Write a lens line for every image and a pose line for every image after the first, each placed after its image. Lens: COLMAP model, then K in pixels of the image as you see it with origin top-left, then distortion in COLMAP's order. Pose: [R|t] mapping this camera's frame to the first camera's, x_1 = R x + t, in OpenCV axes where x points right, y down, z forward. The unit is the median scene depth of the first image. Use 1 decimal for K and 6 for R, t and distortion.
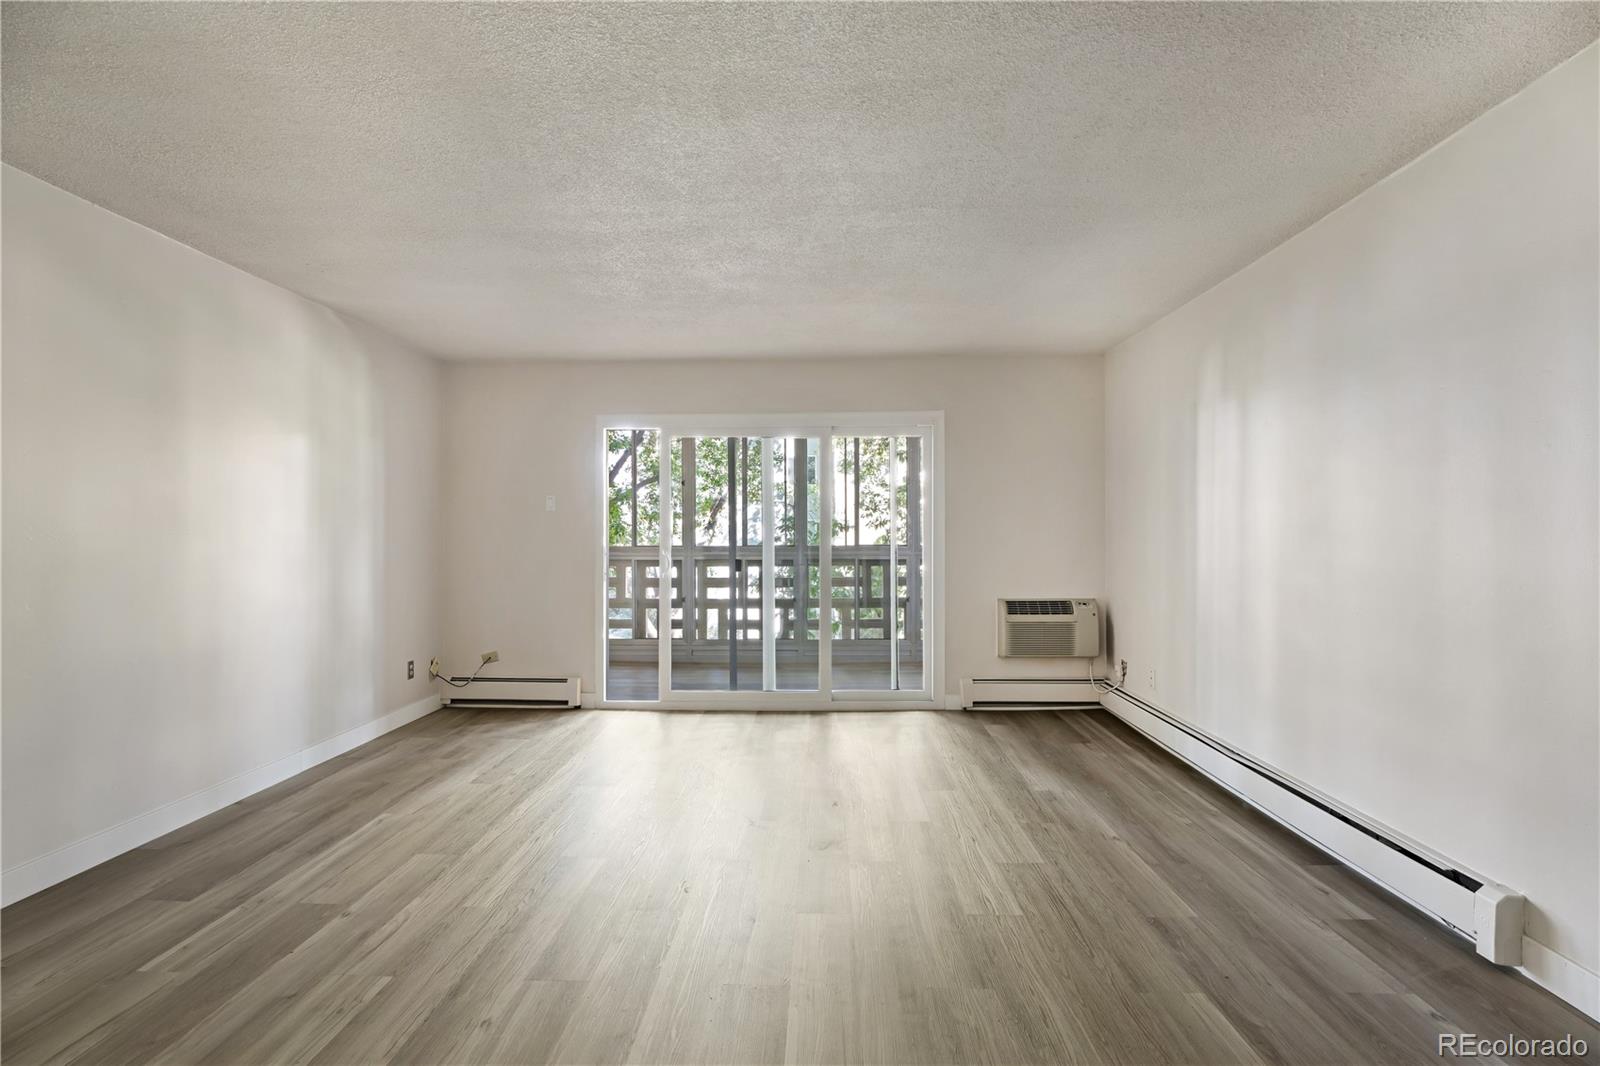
lens RADIAL K [[785.5, 0, 800.0], [0, 785.5, 533.0], [0, 0, 1]] dist [0.000010, -0.000171]
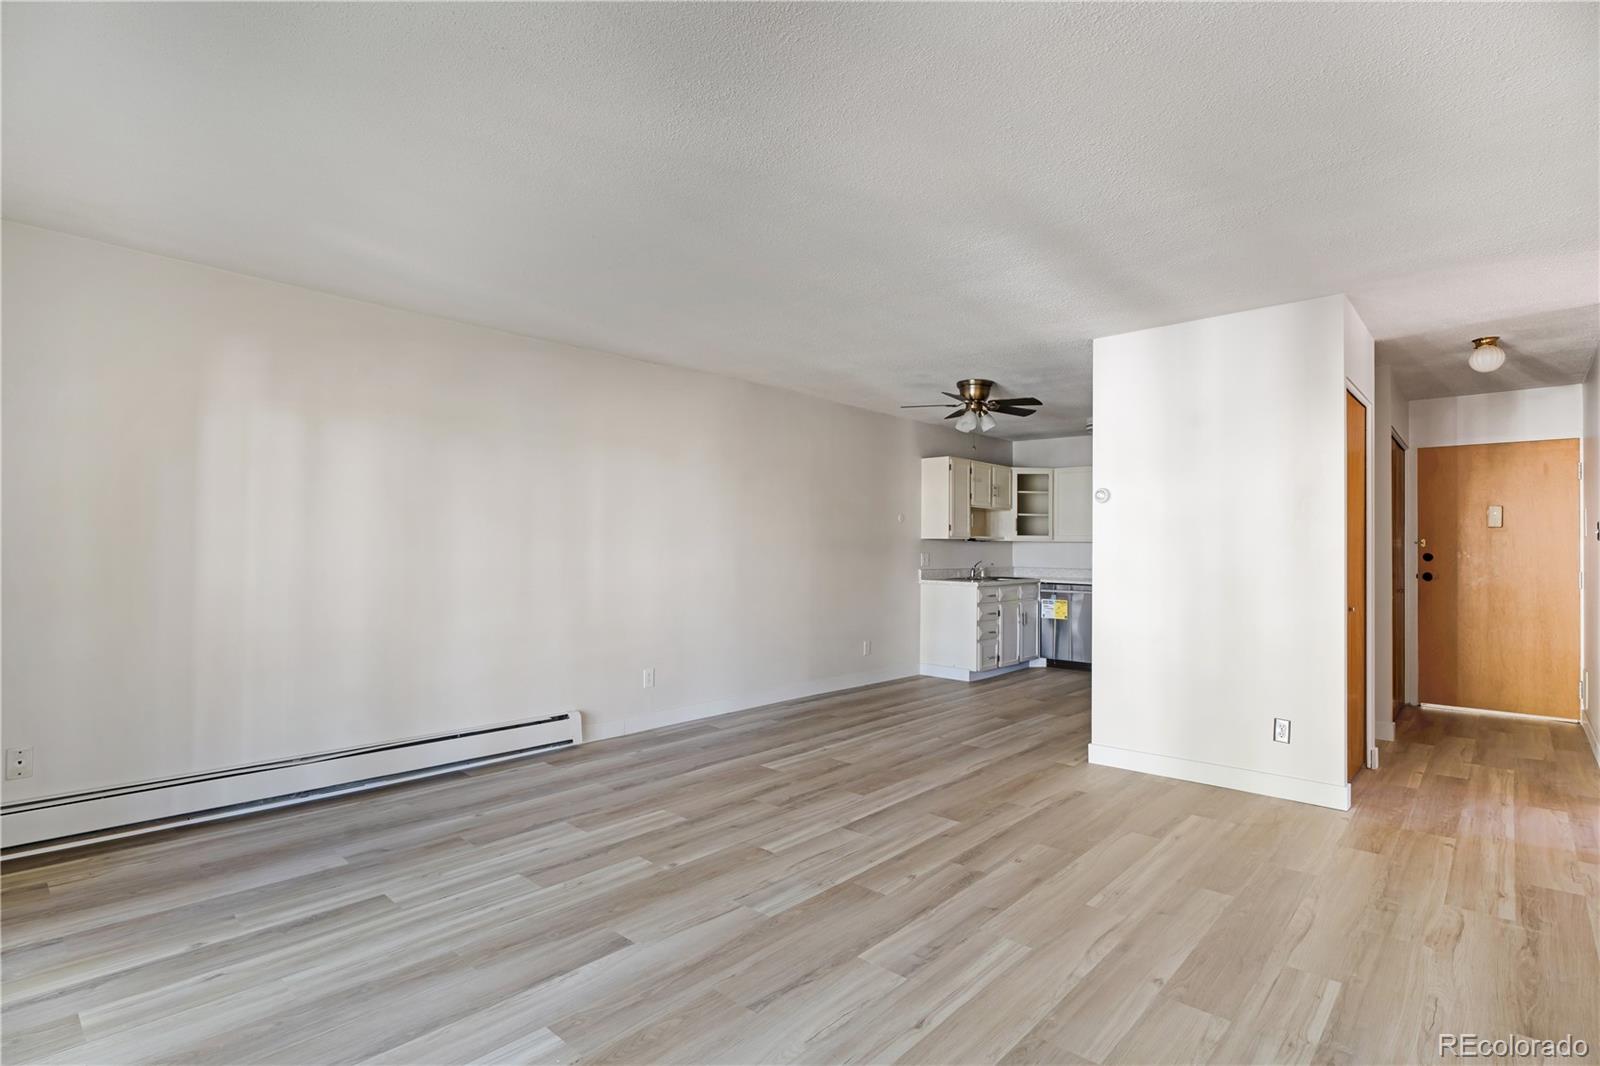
lens RADIAL K [[778.5, 0, 800.0], [0, 778.5, 533.0], [0, 0, 1]] dist [-0.003415, 0.000306]
pose [[-0.763114, 0.006473, 0.646232, -0.741176], [-0.009318, 0.999736, -0.021018, 0.002696], [-0.646197, -0.022060, -0.762852, 1.712946]]
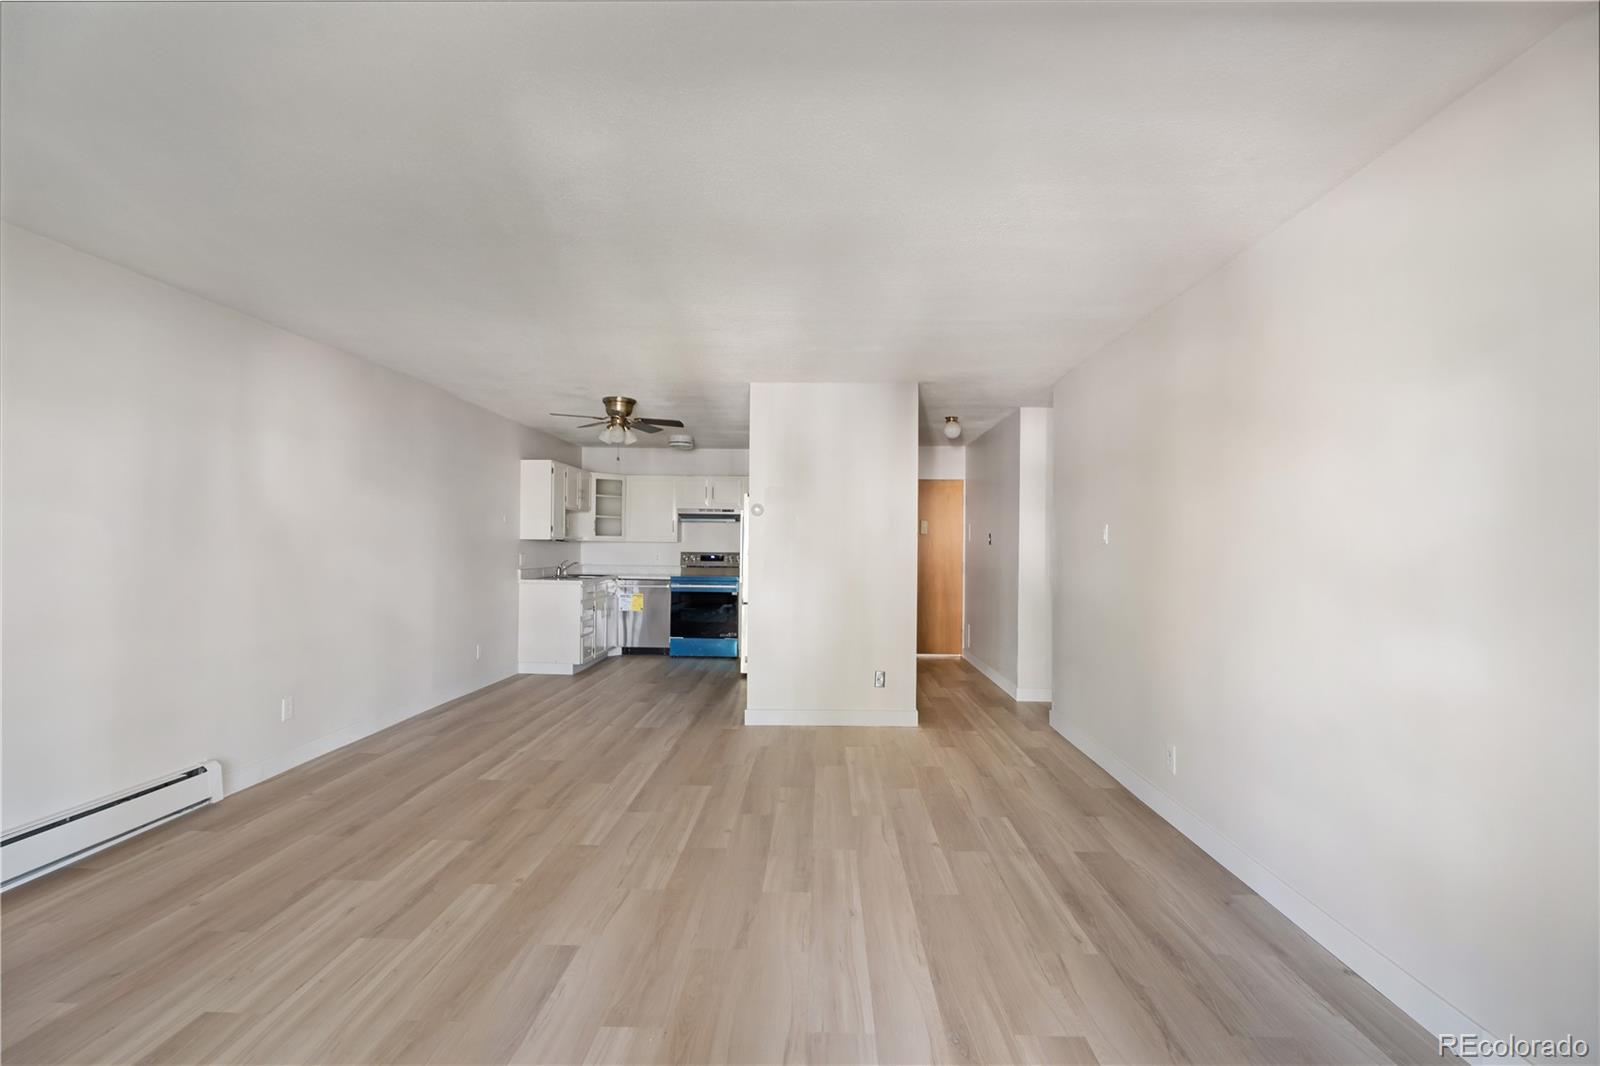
lens RADIAL K [[758.7, 0, 800.0], [0, 758.7, 533.0], [0, 0, 1]] dist [-0.005540, -0.000725]
pose [[-0.999961, -0.008066, -0.003534, -0.297478], [-0.008003, 0.999816, -0.017418, -0.020619], [0.003673, -0.017389, -0.999842, 2.037346]]
